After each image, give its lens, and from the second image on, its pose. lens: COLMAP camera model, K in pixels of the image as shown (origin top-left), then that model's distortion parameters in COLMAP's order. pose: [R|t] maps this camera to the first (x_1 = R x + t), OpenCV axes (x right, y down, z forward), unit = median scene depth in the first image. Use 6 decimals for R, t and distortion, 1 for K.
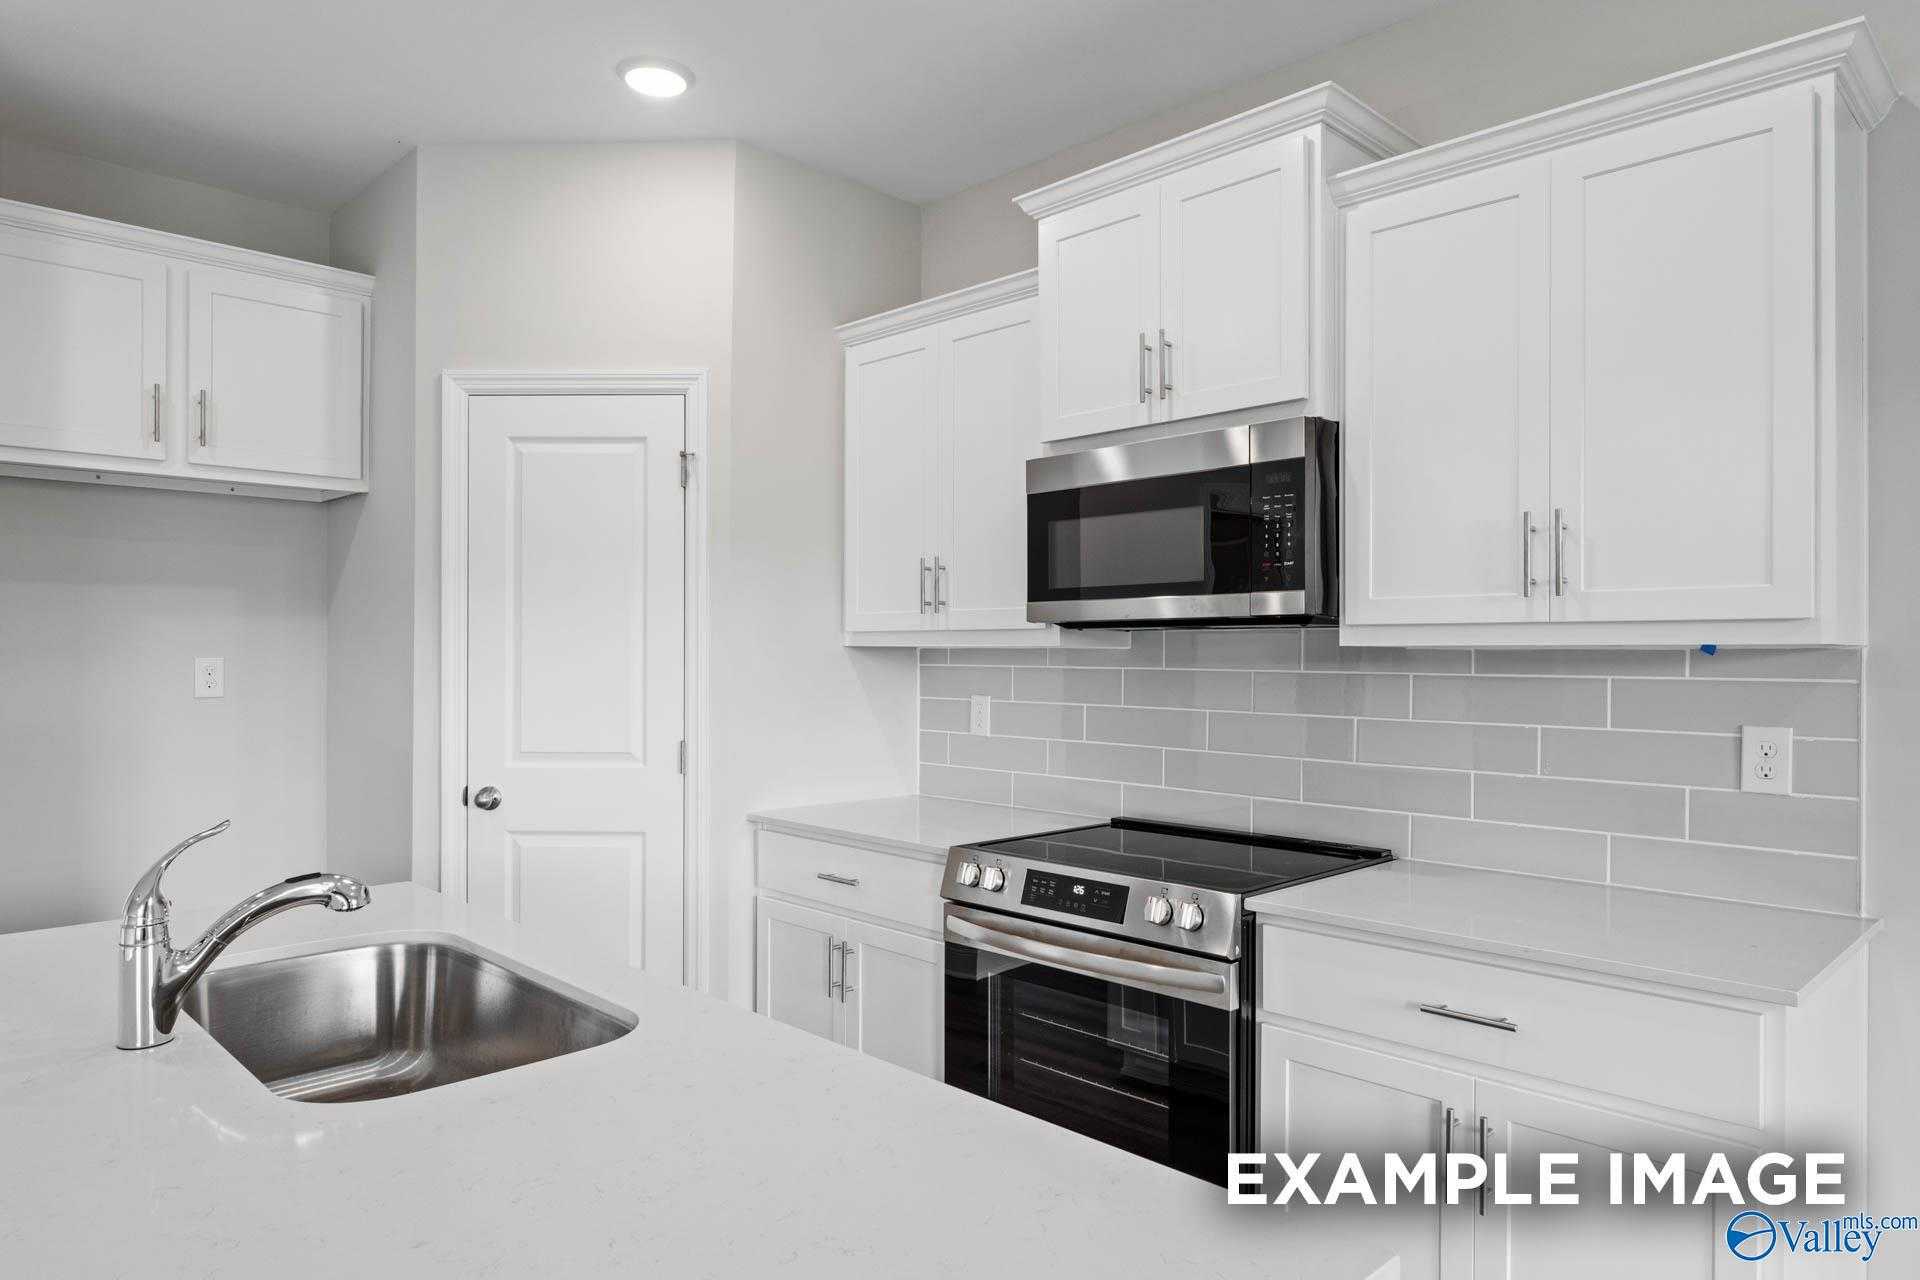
lens RADIAL K [[1211.2, 0, 953.6], [0, 1211.2, 649.1], [0, 0, 1]] dist [-0.001301, 0.006170]
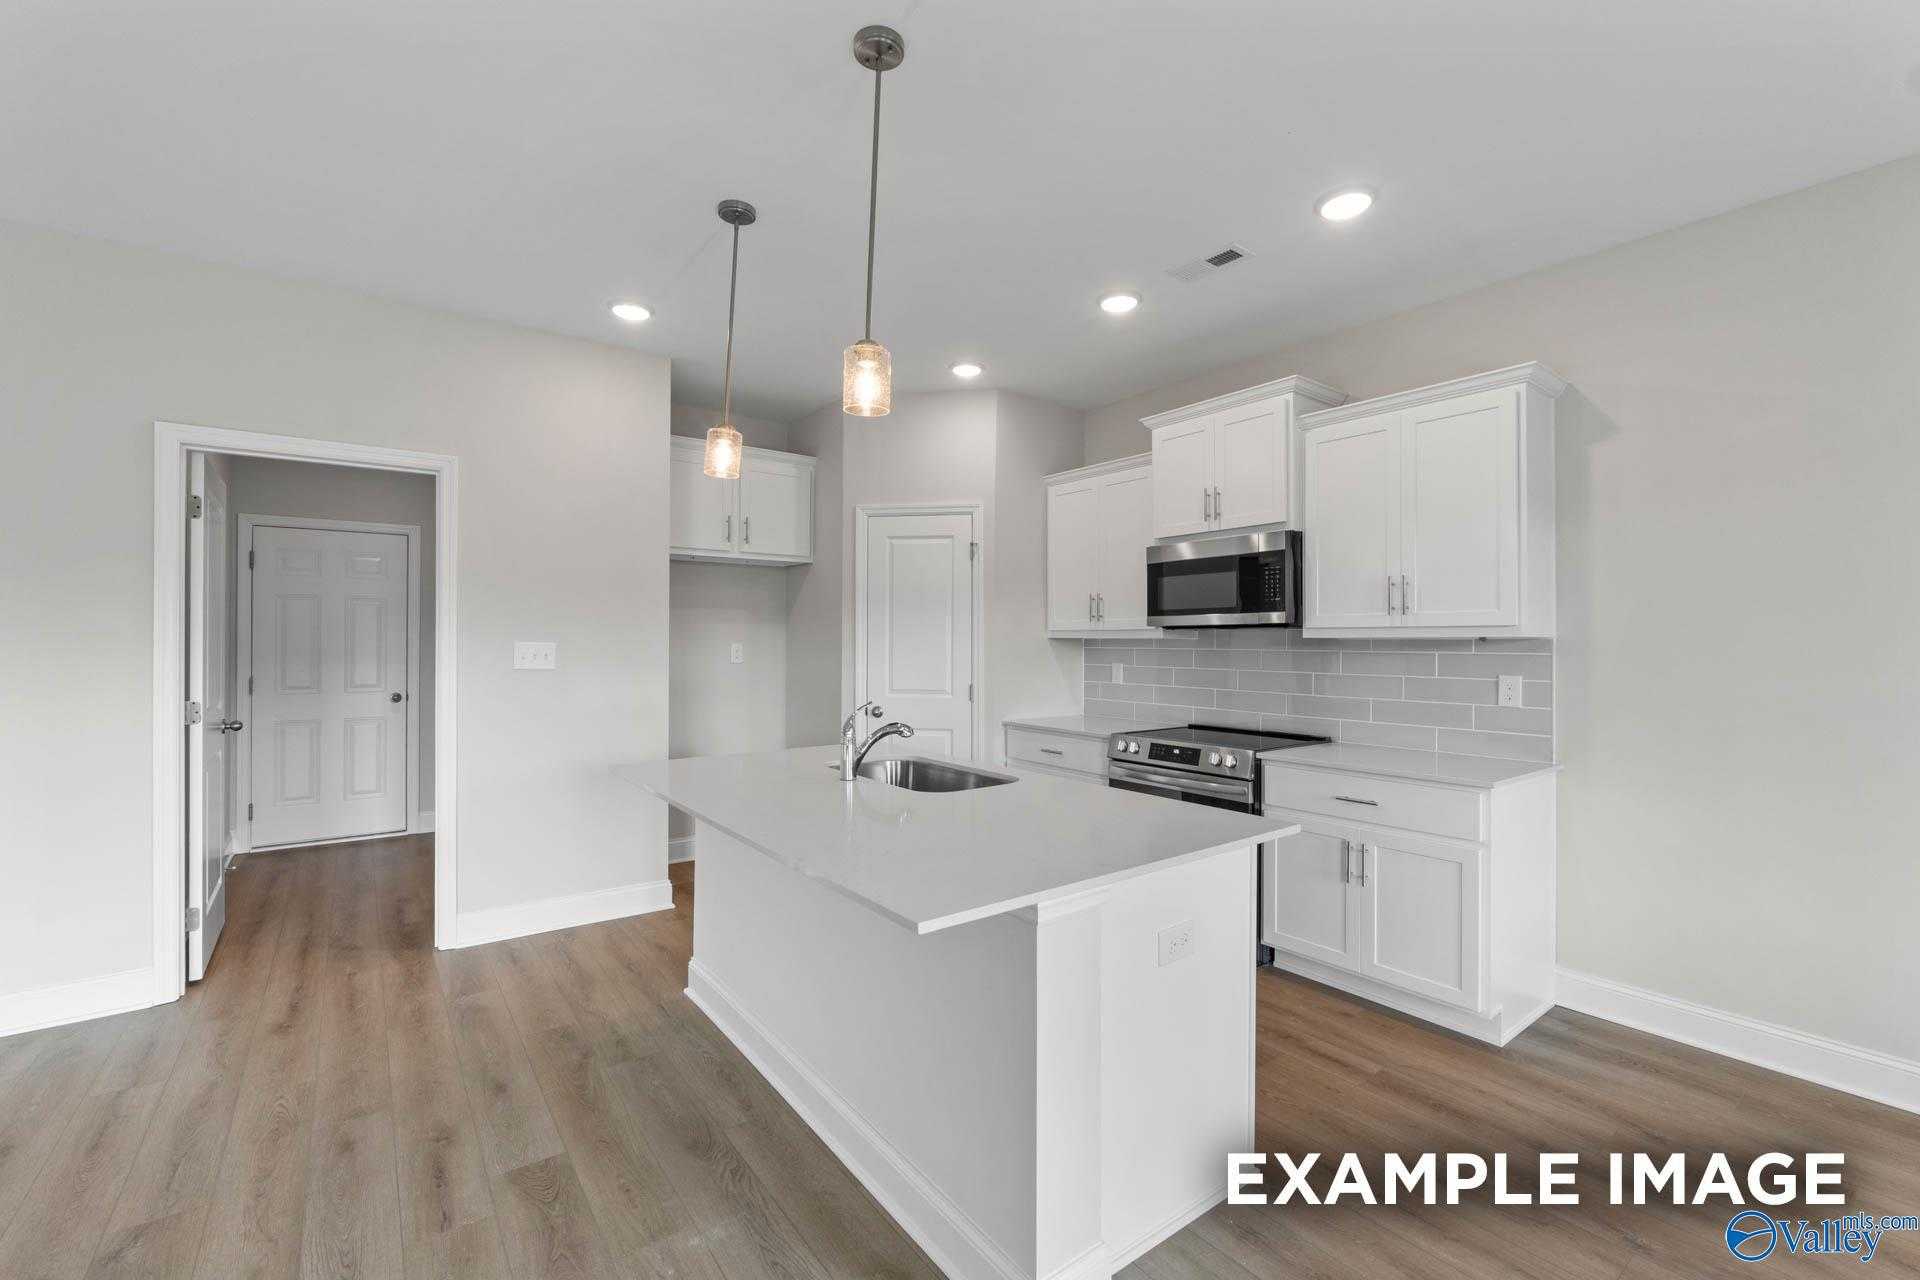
lens RADIAL K [[806.5, 0, 964.5], [0, 806.5, 637.2], [0, 0, 1]] dist [-0.003671, -0.000468]
pose [[0.992998, -0.000781, -0.118127, -0.091324], [0.000418, 0.999995, -0.003101, 0.000683], [0.118129, 0.003030, 0.992994, -0.420229]]
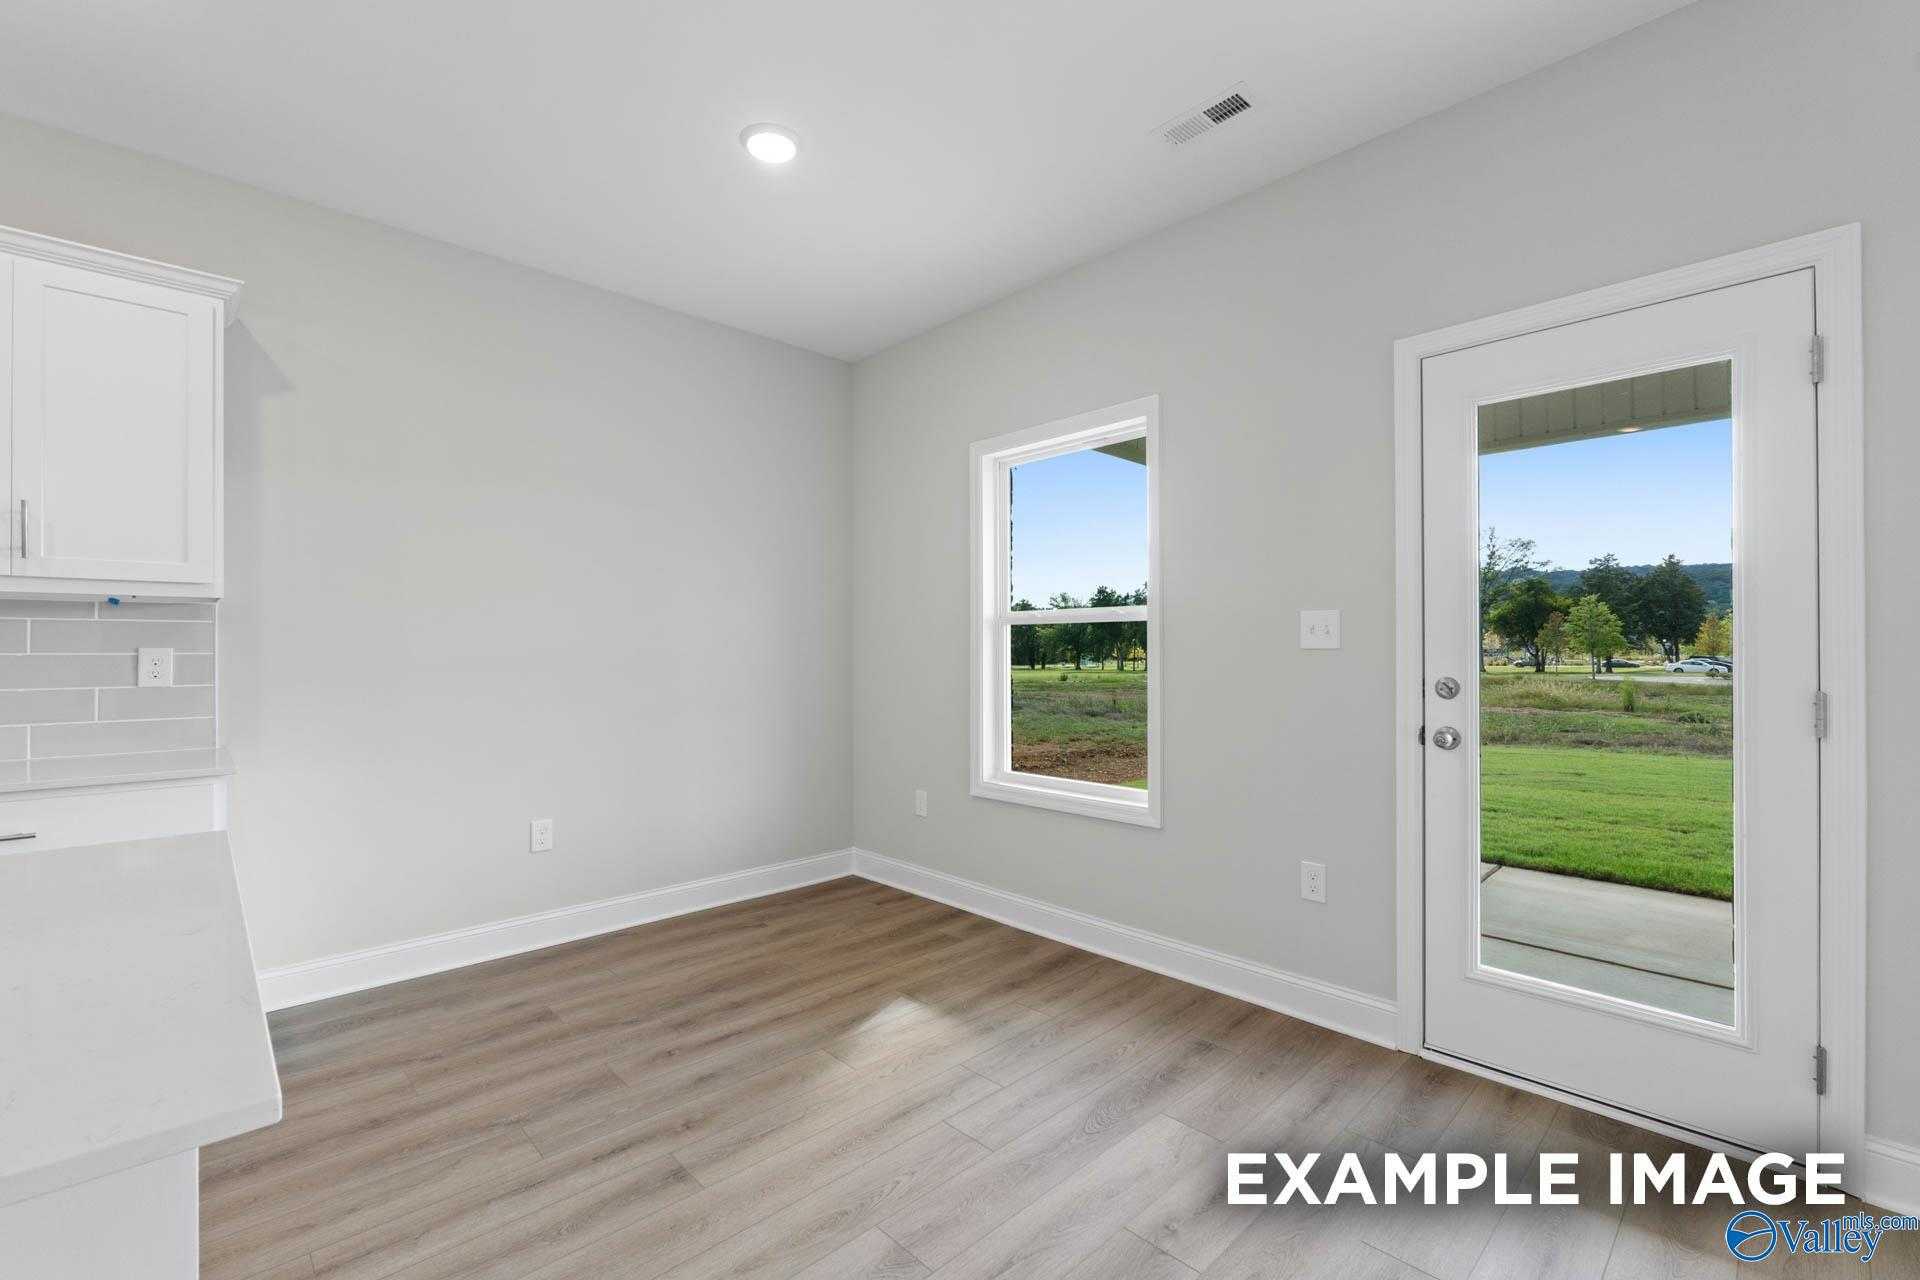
lens RADIAL K [[806.5, 0, 962.5], [0, 806.5, 645.0], [0, 0, 1]] dist [-0.003671, -0.000468]
pose [[0.014245, 0.006275, 0.999879, -0.367939], [0.001969, 0.999978, -0.006304, 0.056386], [-0.999897, 0.002059, 0.014232, -0.130237]]
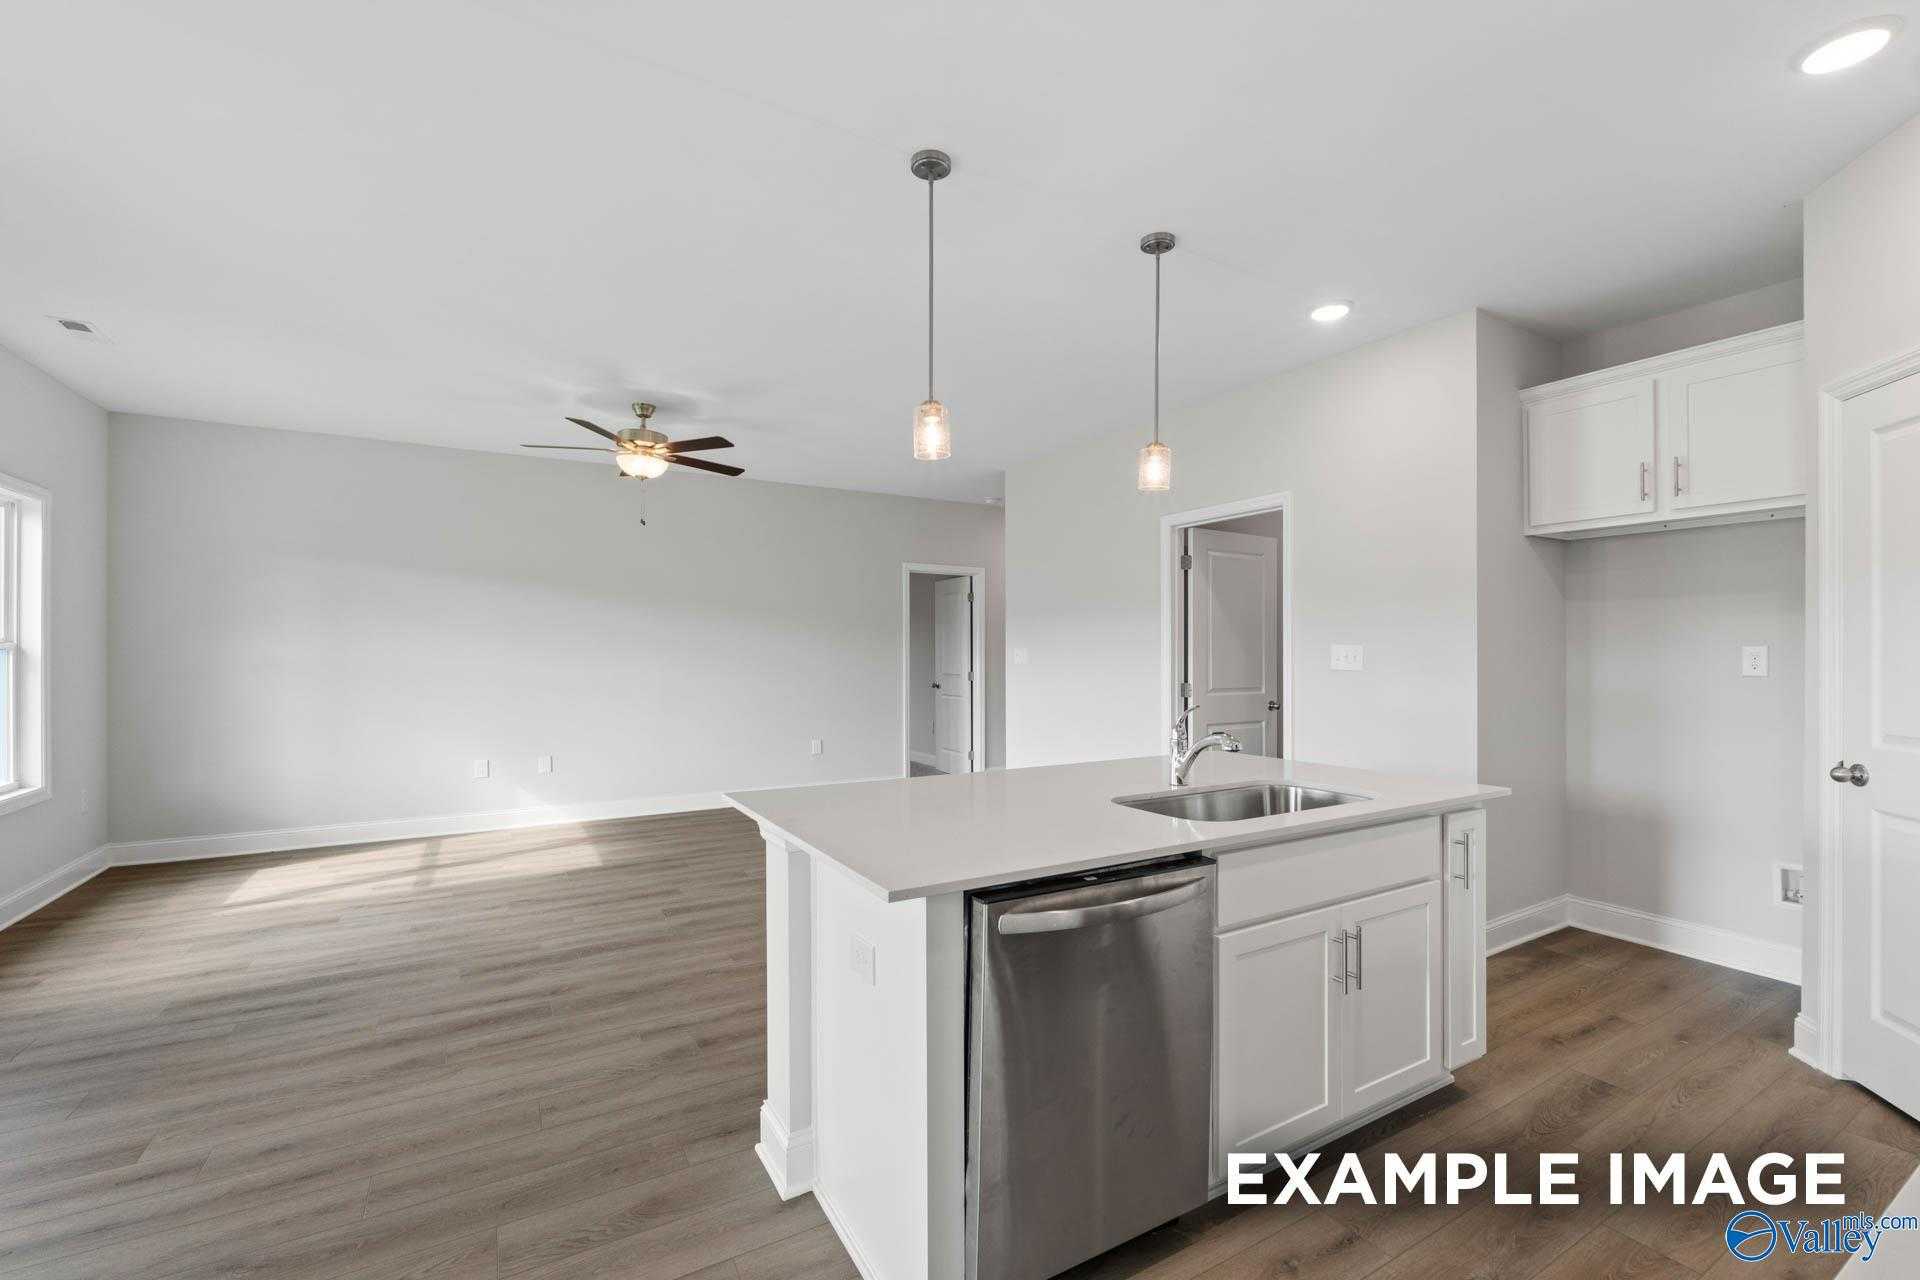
lens RADIAL K [[806.5, 0, 965.2], [0, 806.5, 652.9], [0, 0, 1]] dist [-0.003671, -0.000468]
pose [[-0.238970, -0.001466, -0.971026, 0.583409], [0.005029, 0.999984, -0.002747, 0.016414], [0.971014, -0.005540, -0.238959, 0.500751]]
